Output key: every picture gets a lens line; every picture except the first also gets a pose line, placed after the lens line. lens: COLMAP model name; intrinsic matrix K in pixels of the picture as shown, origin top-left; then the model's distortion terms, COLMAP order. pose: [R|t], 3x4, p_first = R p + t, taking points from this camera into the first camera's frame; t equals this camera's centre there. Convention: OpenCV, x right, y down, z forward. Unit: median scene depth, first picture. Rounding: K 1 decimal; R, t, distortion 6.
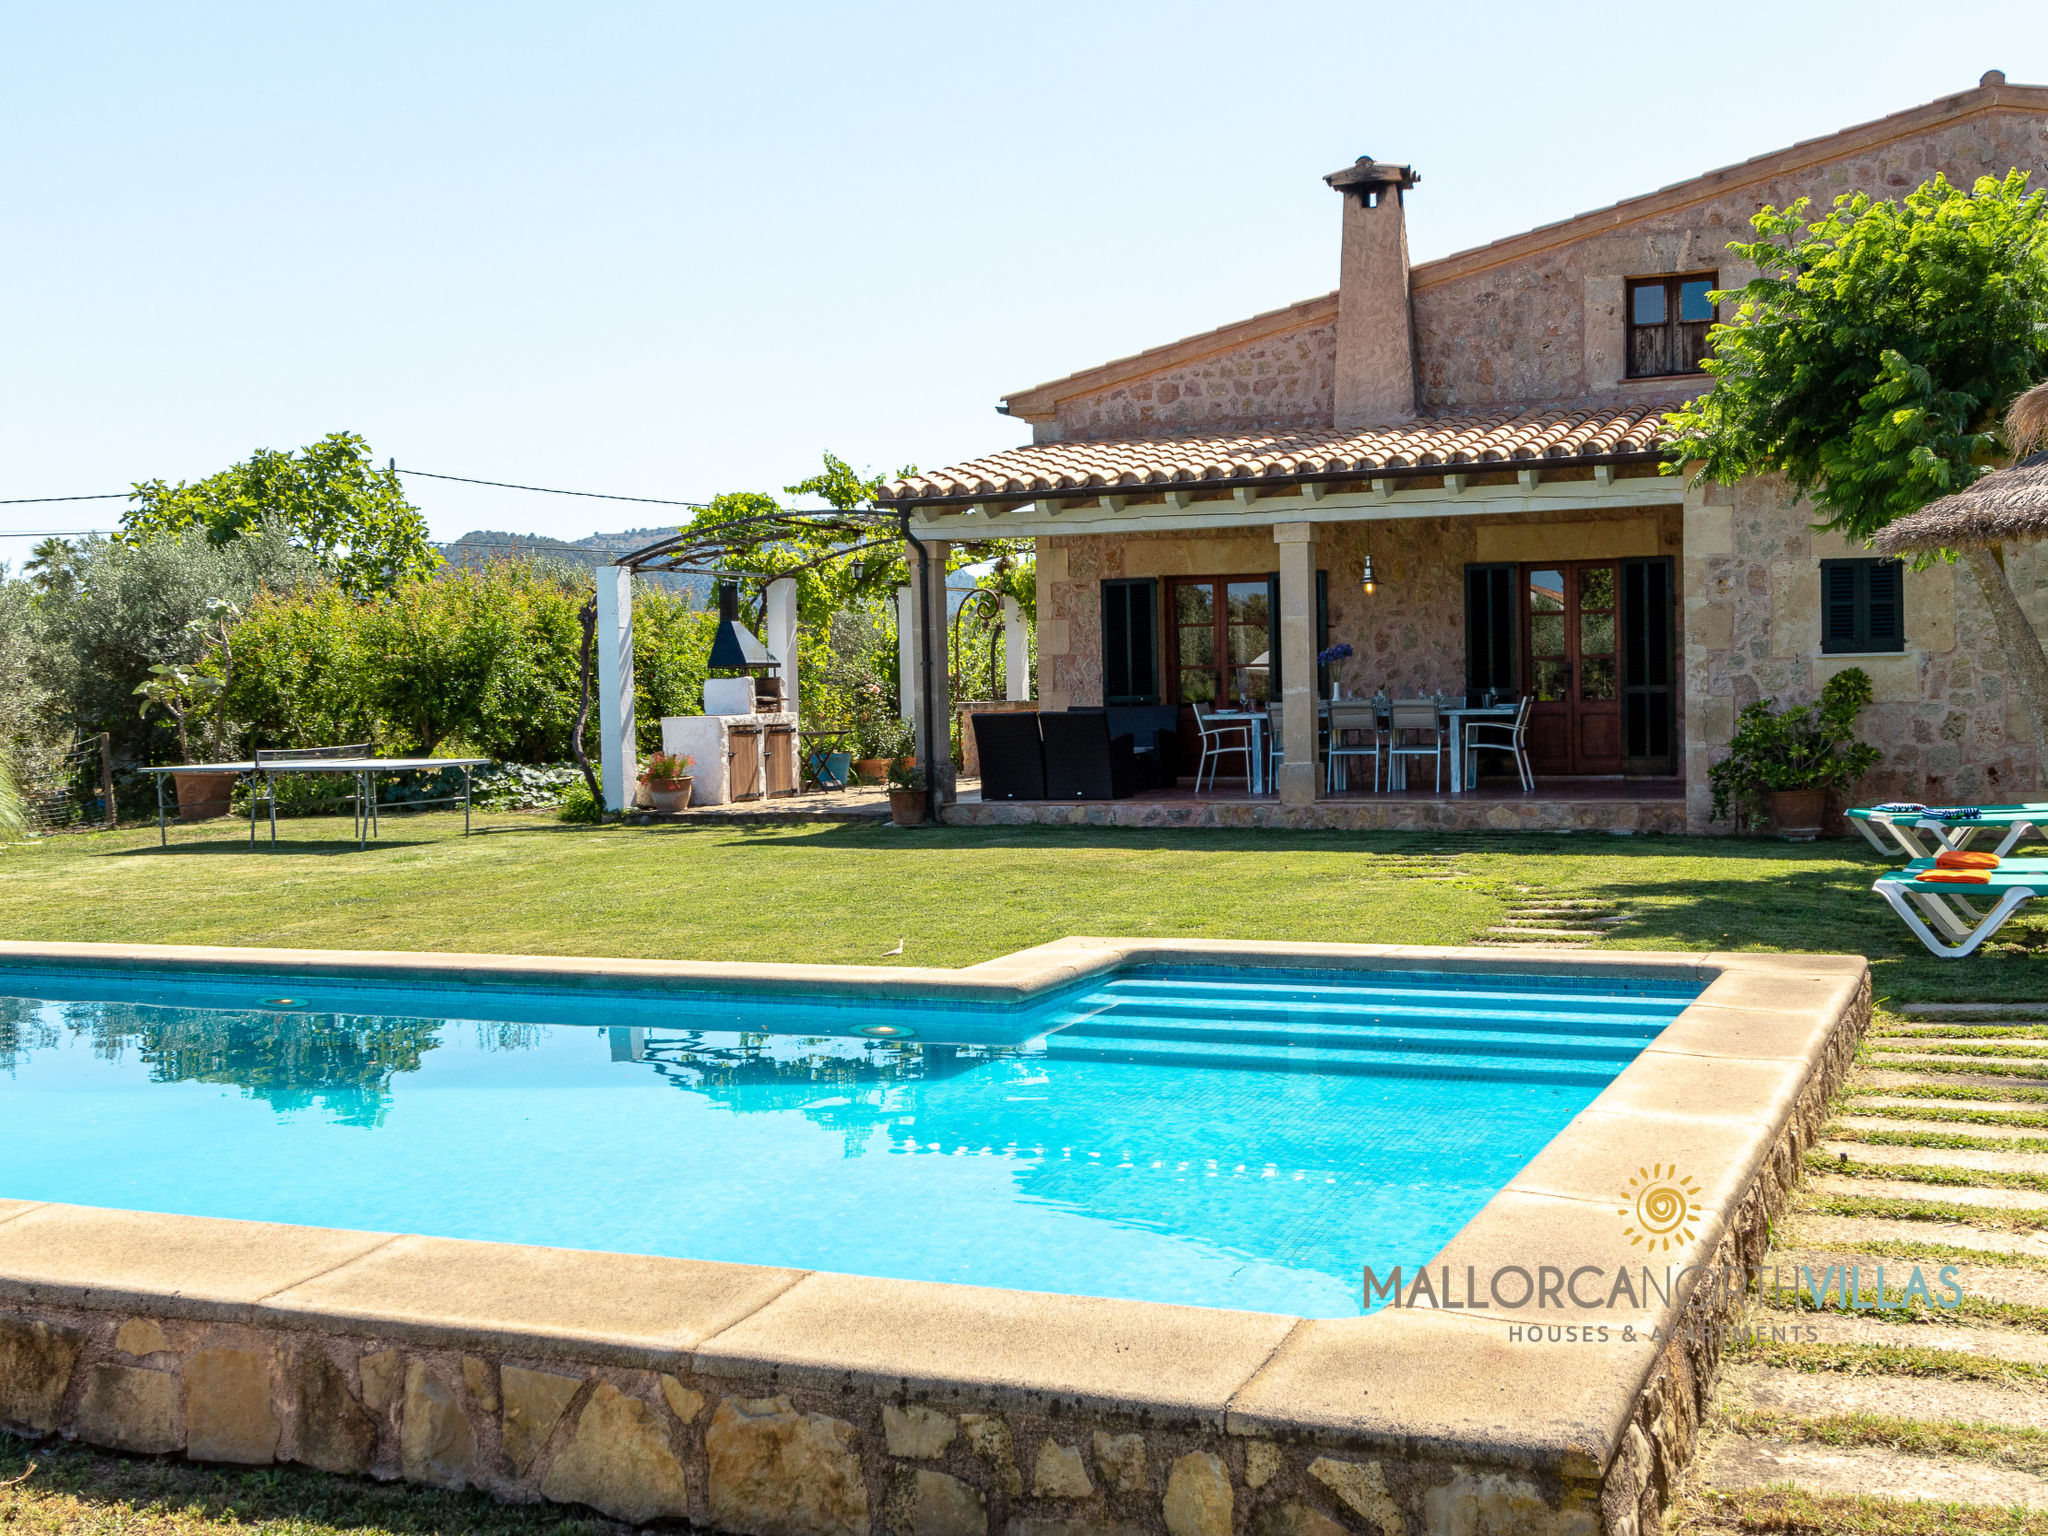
lens RADIAL K [[2307.1, 0, 1024.0], [0, 2307.1, 768.0], [0, 0, 1]] dist [0.013218, -0.001209]
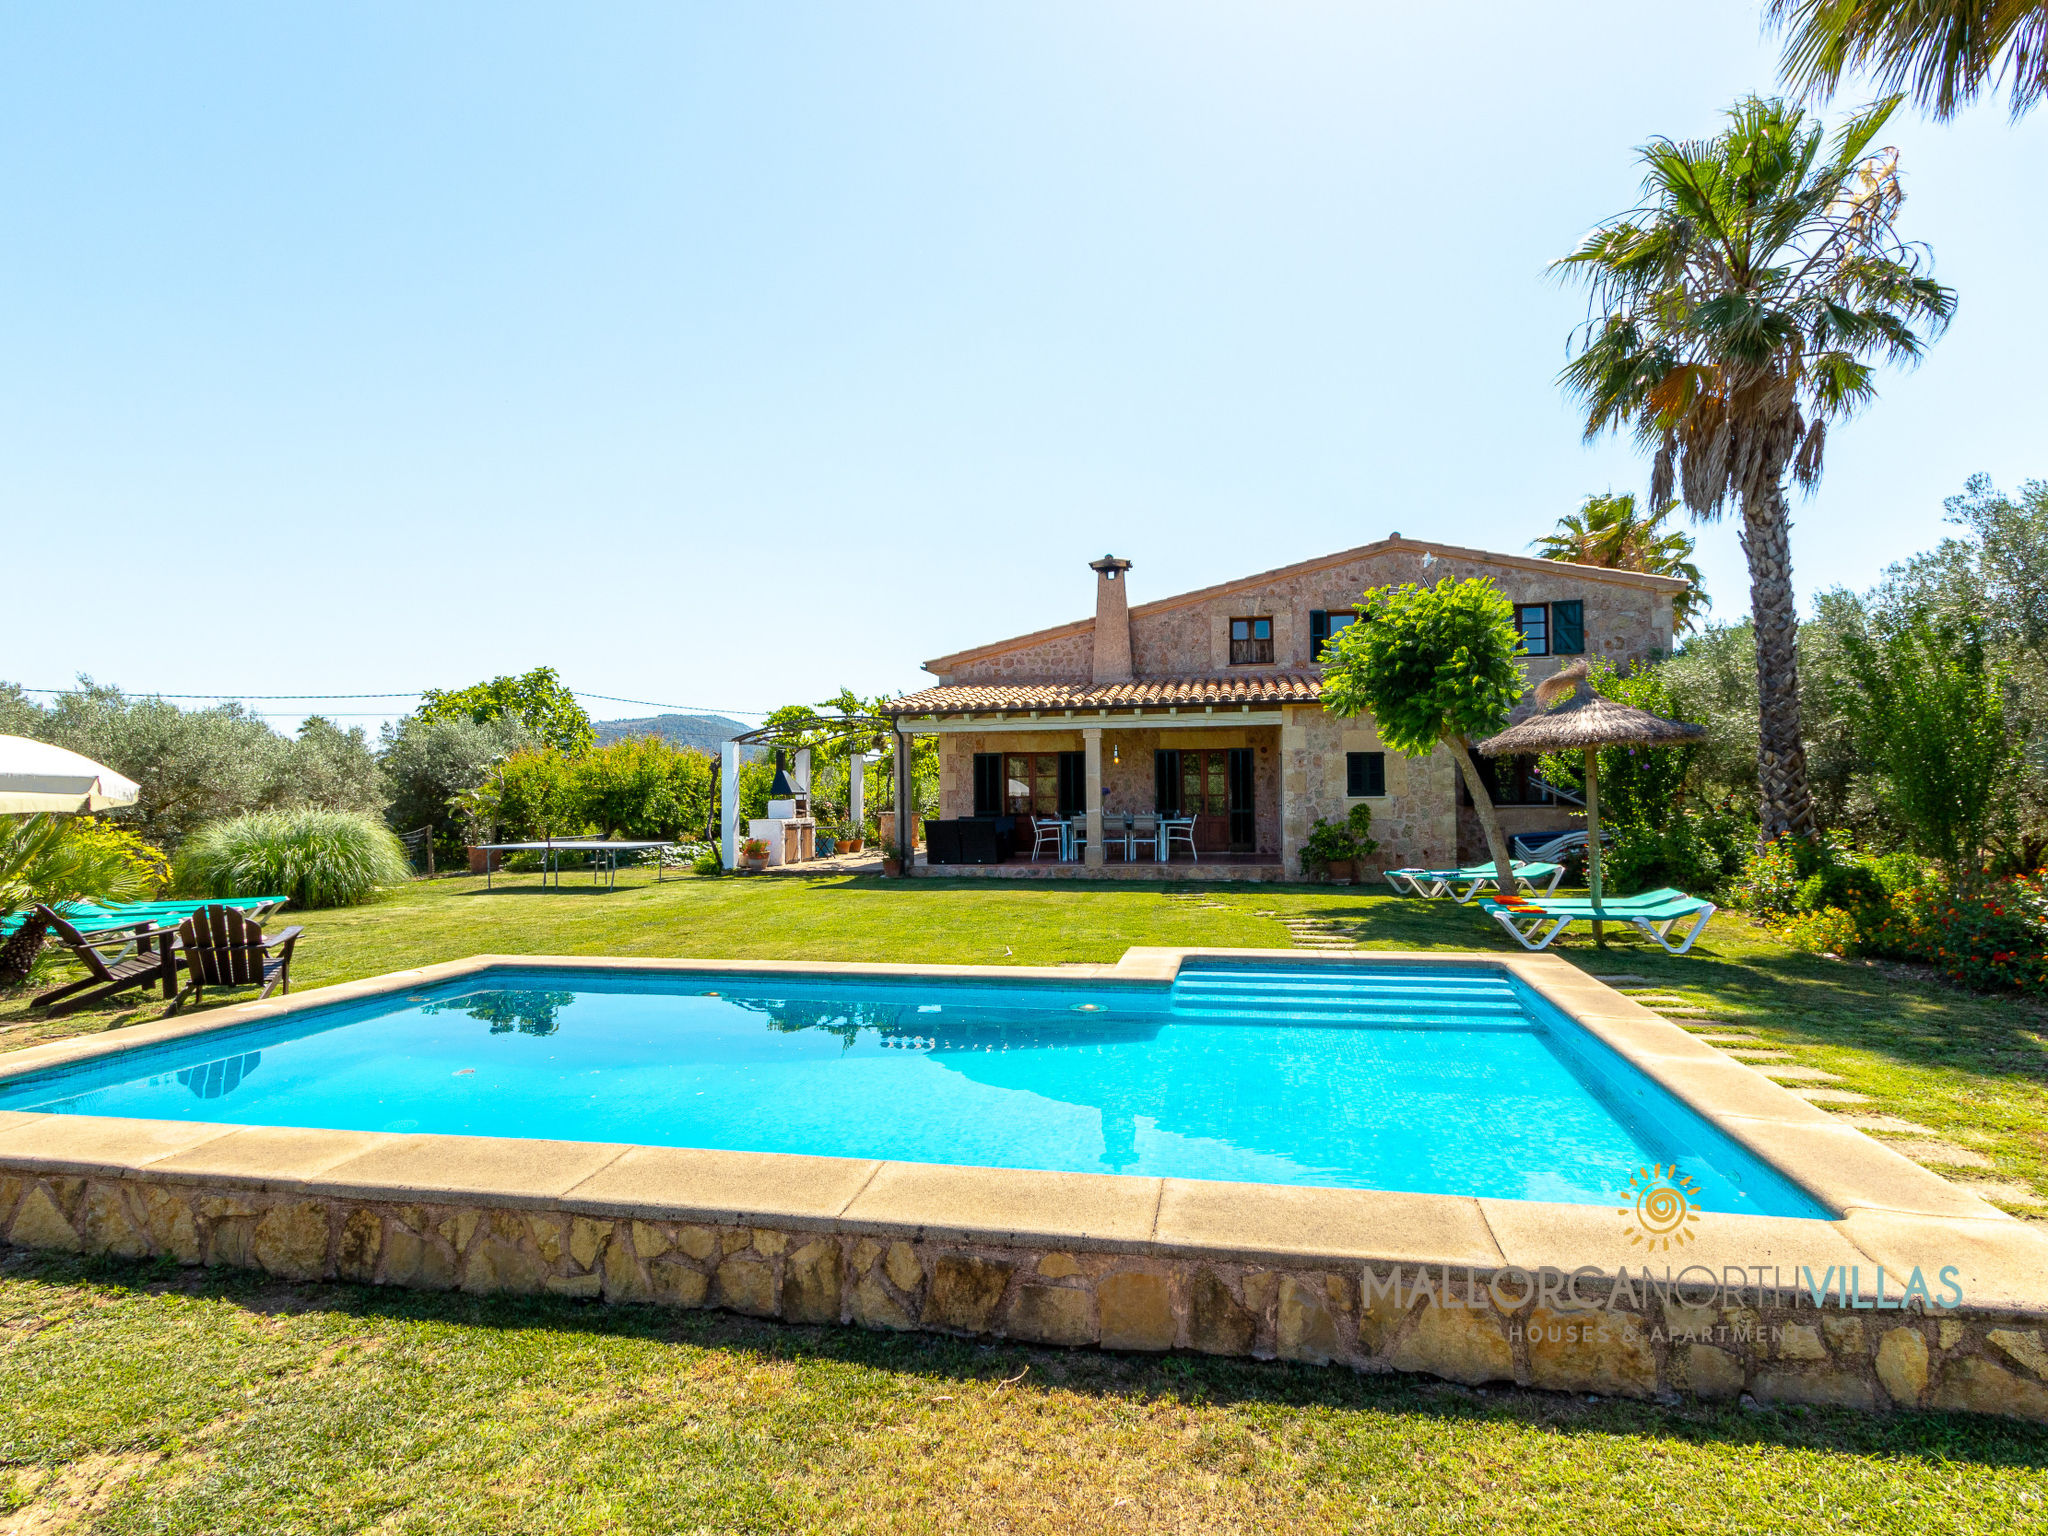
lens RADIAL K [[1092.3, 0, 1024.0], [0, 1092.3, 768.0], [0, 0, 1]] dist [0.000486, -0.000506]
pose [[0.980598, 0.018079, 0.195194, -0.122904], [-0.005224, 0.997794, -0.066176, -0.006679], [-0.195960, 0.063873, 0.978530, 0.064675]]
